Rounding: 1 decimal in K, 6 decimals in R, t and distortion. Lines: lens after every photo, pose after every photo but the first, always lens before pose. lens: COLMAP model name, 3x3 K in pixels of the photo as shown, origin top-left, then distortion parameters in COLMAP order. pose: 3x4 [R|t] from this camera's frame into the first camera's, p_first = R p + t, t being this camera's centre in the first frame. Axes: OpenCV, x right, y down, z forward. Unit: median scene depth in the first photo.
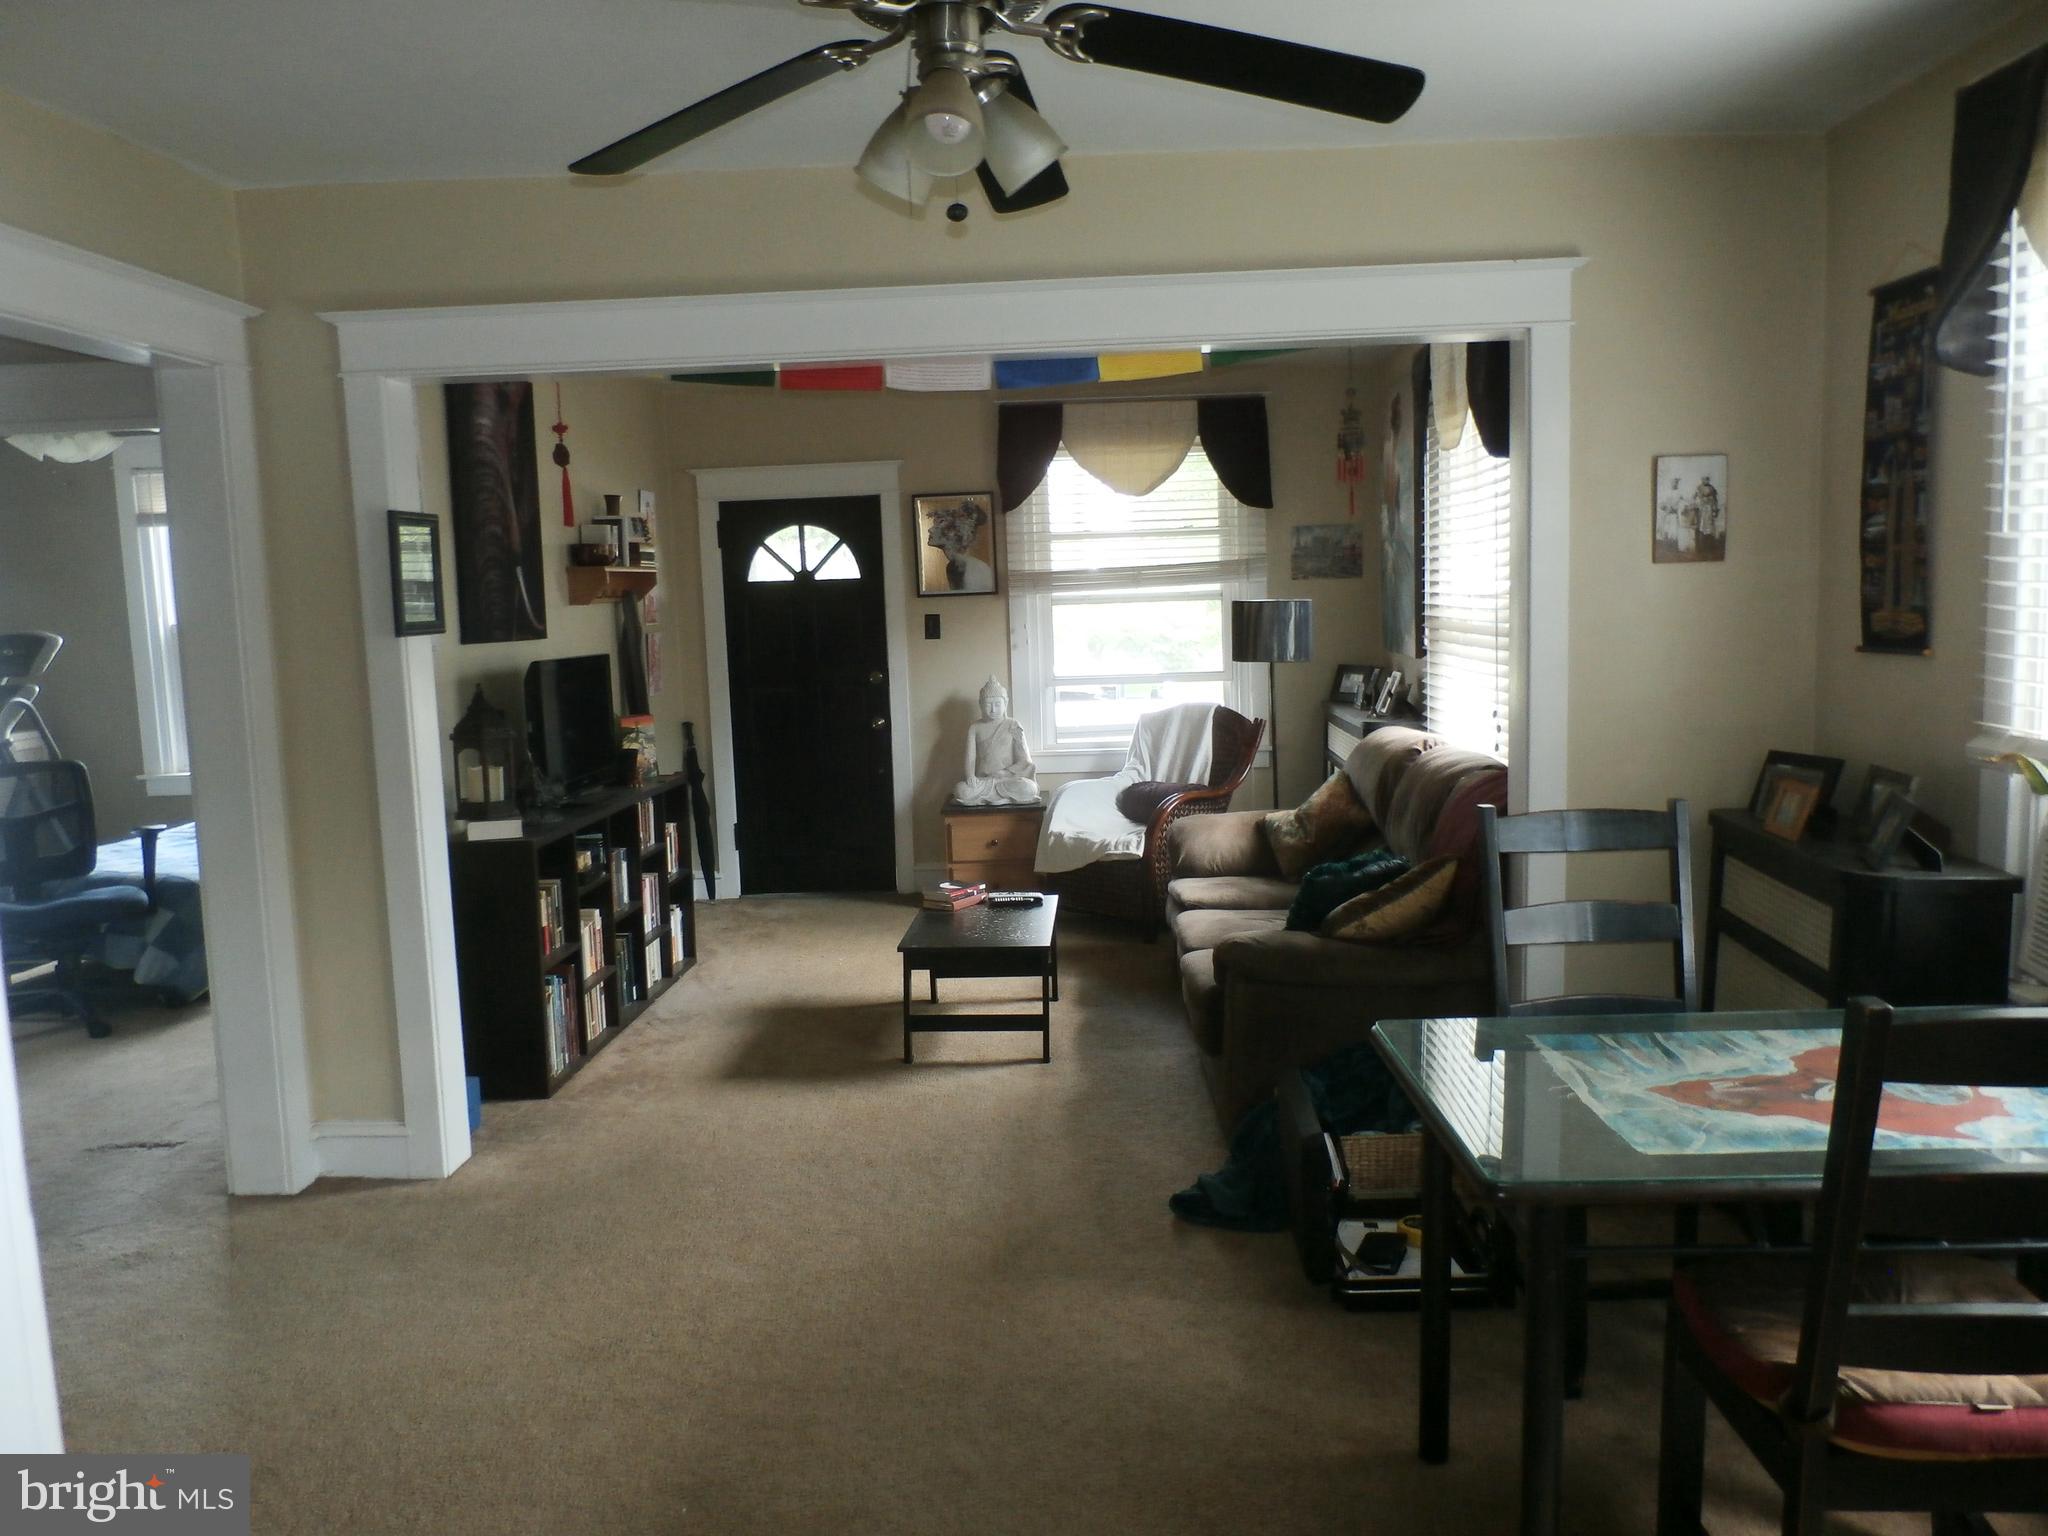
lens RADIAL K [[1552.9, 0, 993.0], [0, 1552.9, 773.5], [0, 0, 1]] dist [-0.007733, 0.001148]
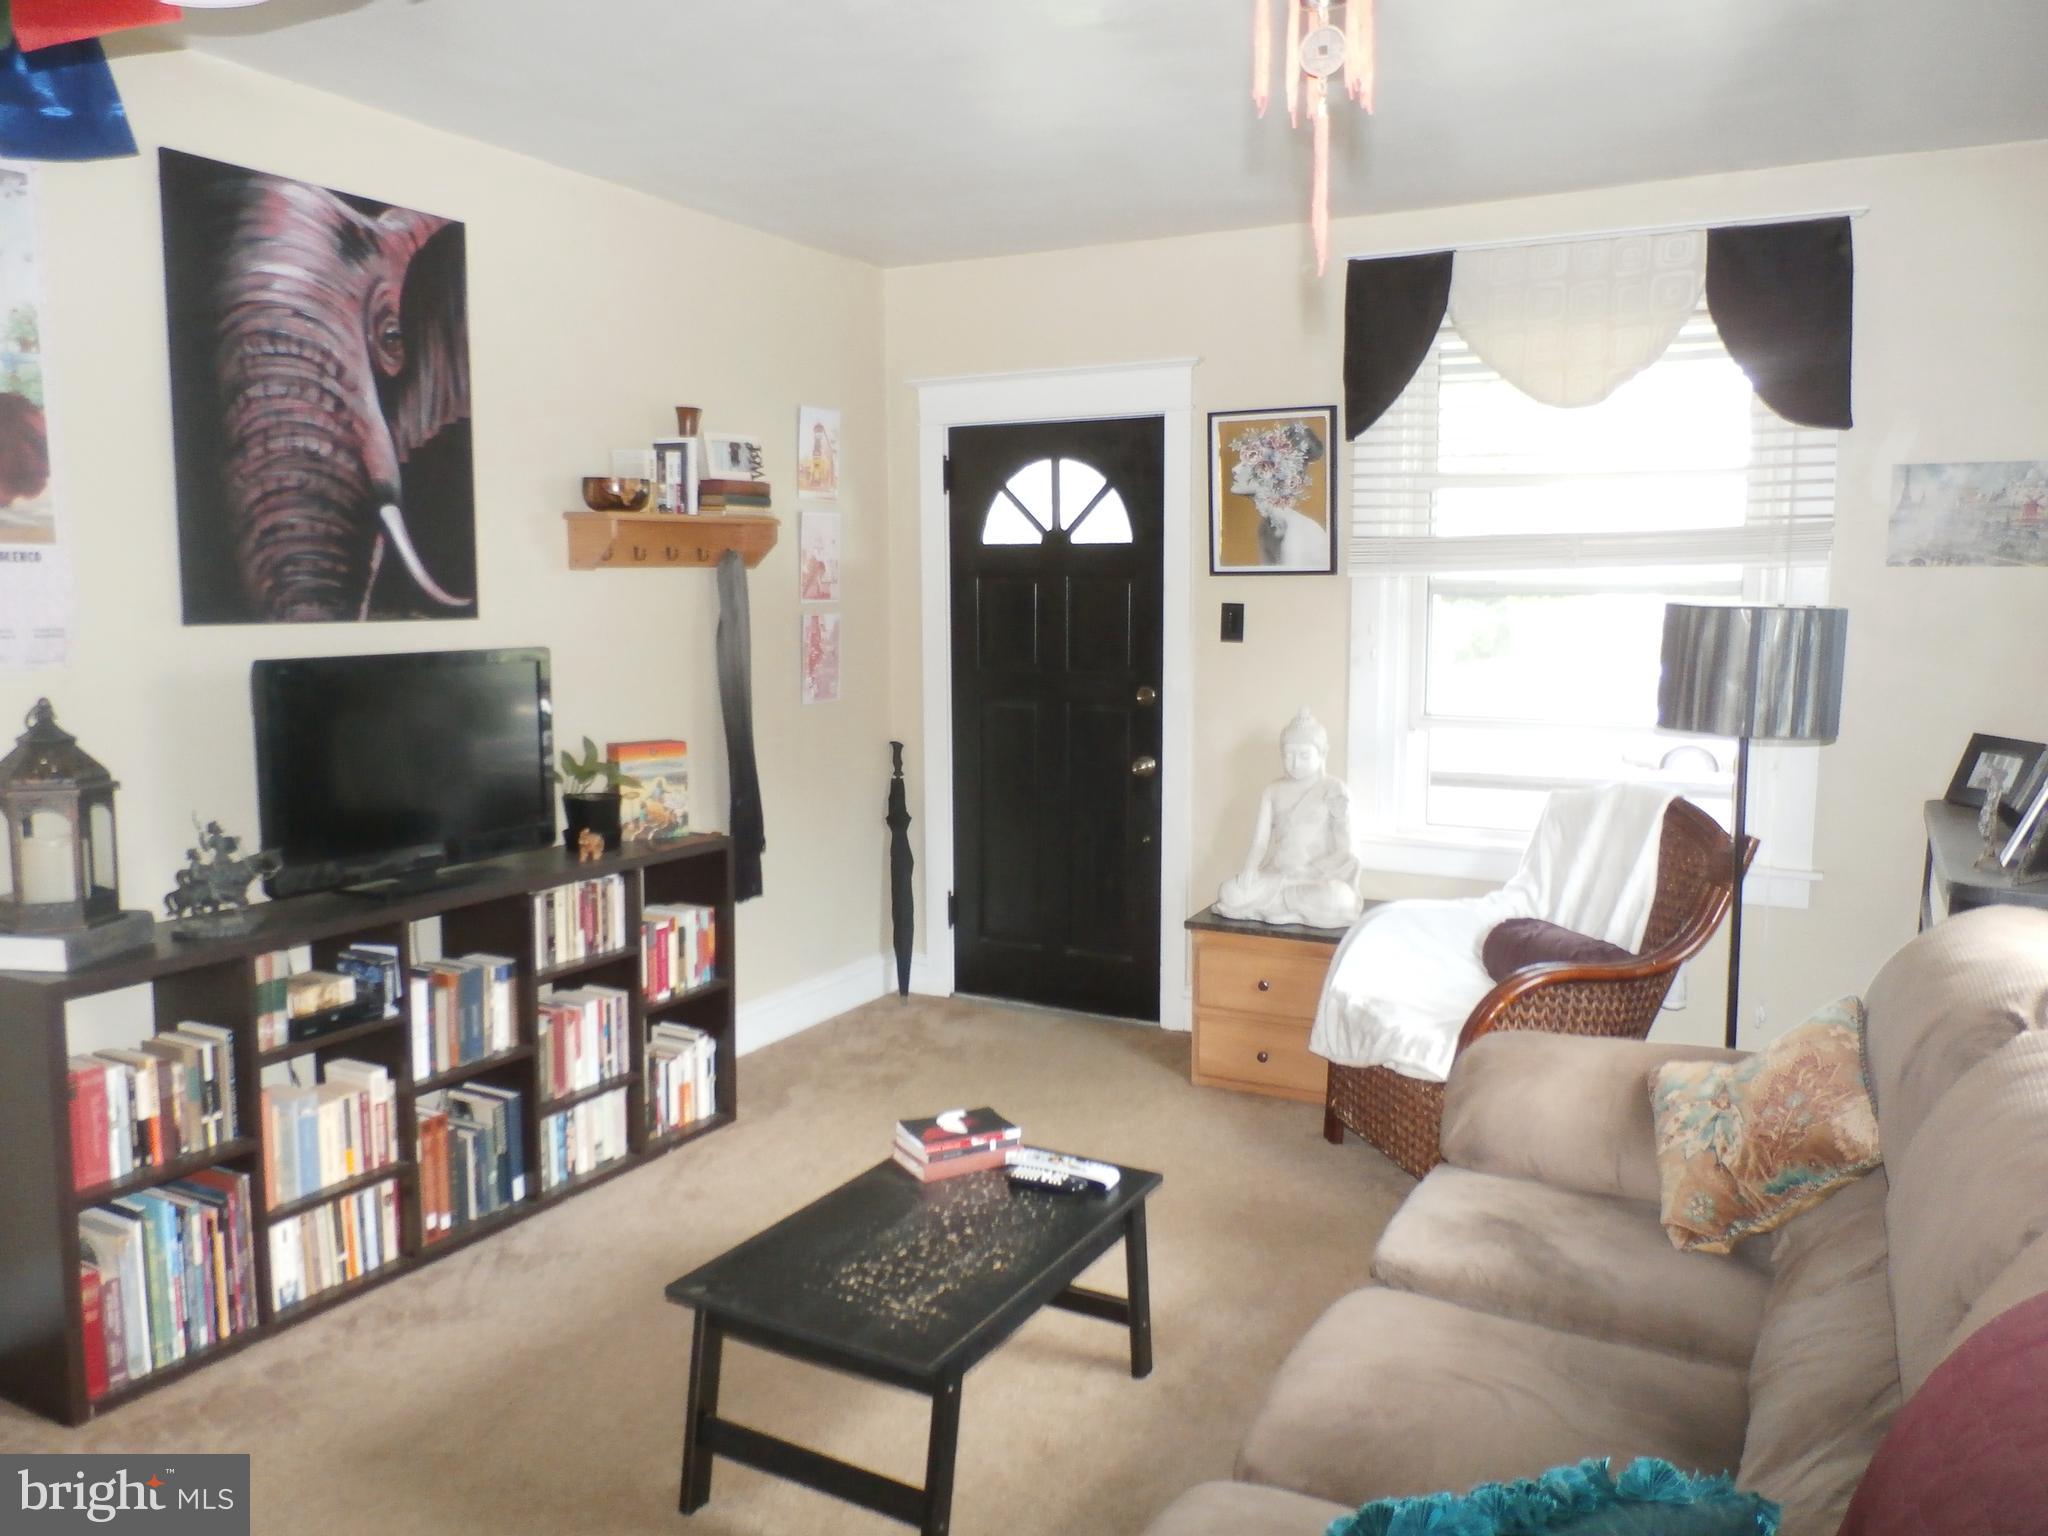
lens RADIAL K [[1552.9, 0, 978.1], [0, 1552.9, 763.2], [0, 0, 1]] dist [-0.007733, 0.001148]
pose [[0.898395, 0.085748, -0.430736, 0.148082], [-0.080365, 0.996292, 0.030716, -0.049592], [0.431773, 0.007022, 0.901955, 0.394368]]
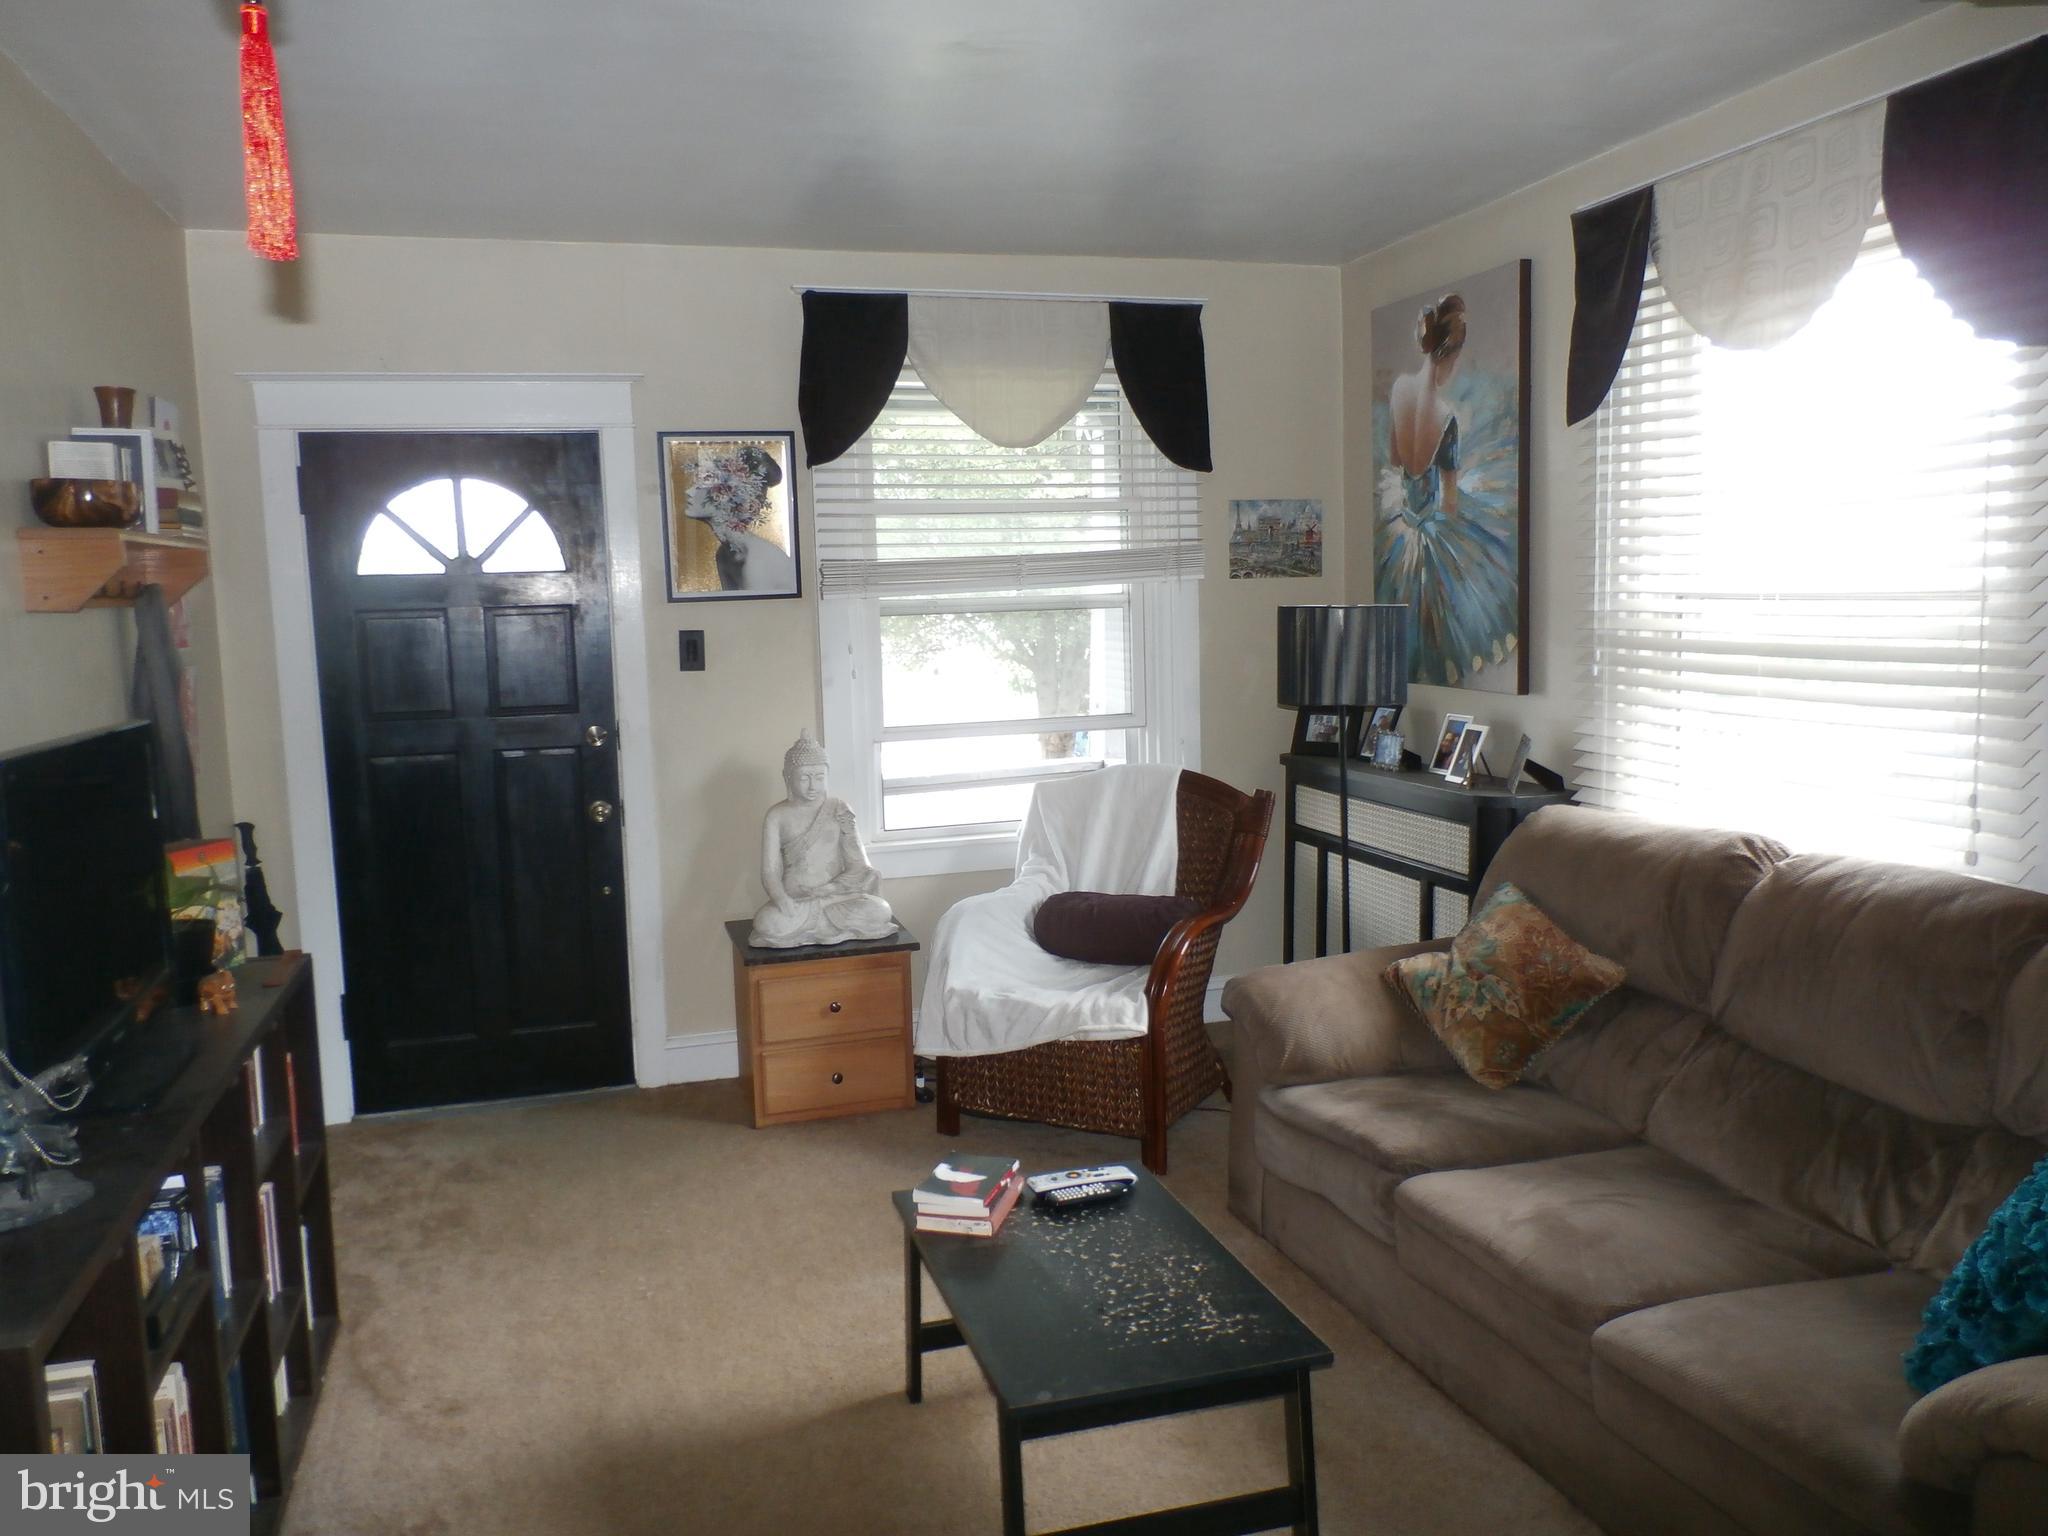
lens RADIAL K [[1552.9, 0, 1018.3], [0, 1552.9, 771.4], [0, 0, 1]] dist [-0.007733, 0.001148]
pose [[0.940501, -0.033189, 0.338166, -0.128733], [0.037934, 0.999253, -0.007431, -0.038596], [-0.337667, 0.019817, 0.941057, 0.392263]]
